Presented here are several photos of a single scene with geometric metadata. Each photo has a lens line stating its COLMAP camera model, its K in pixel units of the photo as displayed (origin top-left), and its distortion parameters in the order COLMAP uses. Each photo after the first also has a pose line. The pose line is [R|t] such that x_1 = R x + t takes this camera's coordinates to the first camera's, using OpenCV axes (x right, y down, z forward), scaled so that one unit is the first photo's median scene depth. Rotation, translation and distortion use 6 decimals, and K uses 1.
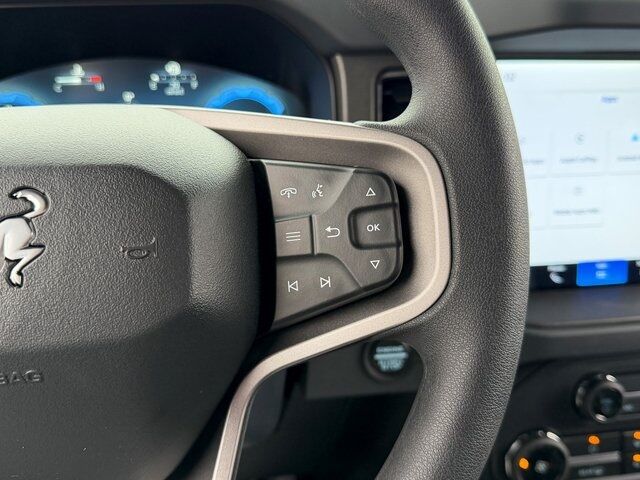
lens RADIAL K [[630.7, 0, 317.2], [0, 630.7, 245.5], [0, 0, 1]] dist [0.061130, 0.000000]
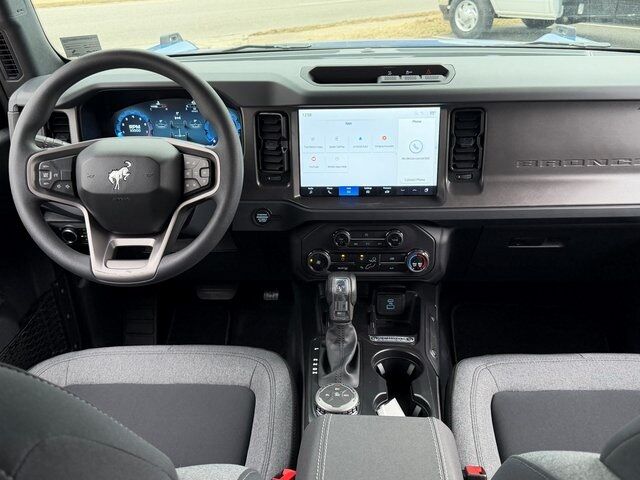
lens RADIAL K [[630.7, 0, 329.9], [0, 630.7, 239.6], [0, 0, 1]] dist [0.061130, 0.000000]
pose [[0.977385, 0.067927, -0.200263, 0.958833], [-0.044619, 0.991929, 0.118685, -0.065795], [0.206709, -0.107065, 0.972527, -1.610114]]
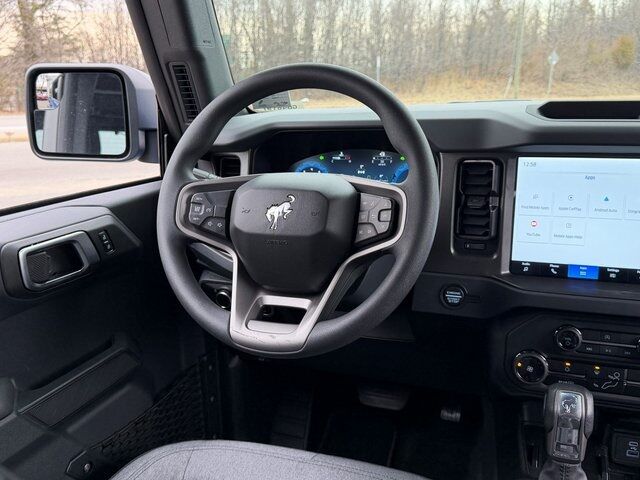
lens RADIAL K [[630.7, 0, 319.4], [0, 630.7, 245.0], [0, 0, 1]] dist [0.061130, 0.000000]
pose [[0.864277, 0.100256, -0.492924, 0.734379], [-0.139248, 0.989326, -0.042933, 0.159812], [0.483359, 0.105745, 0.869012, -1.008029]]
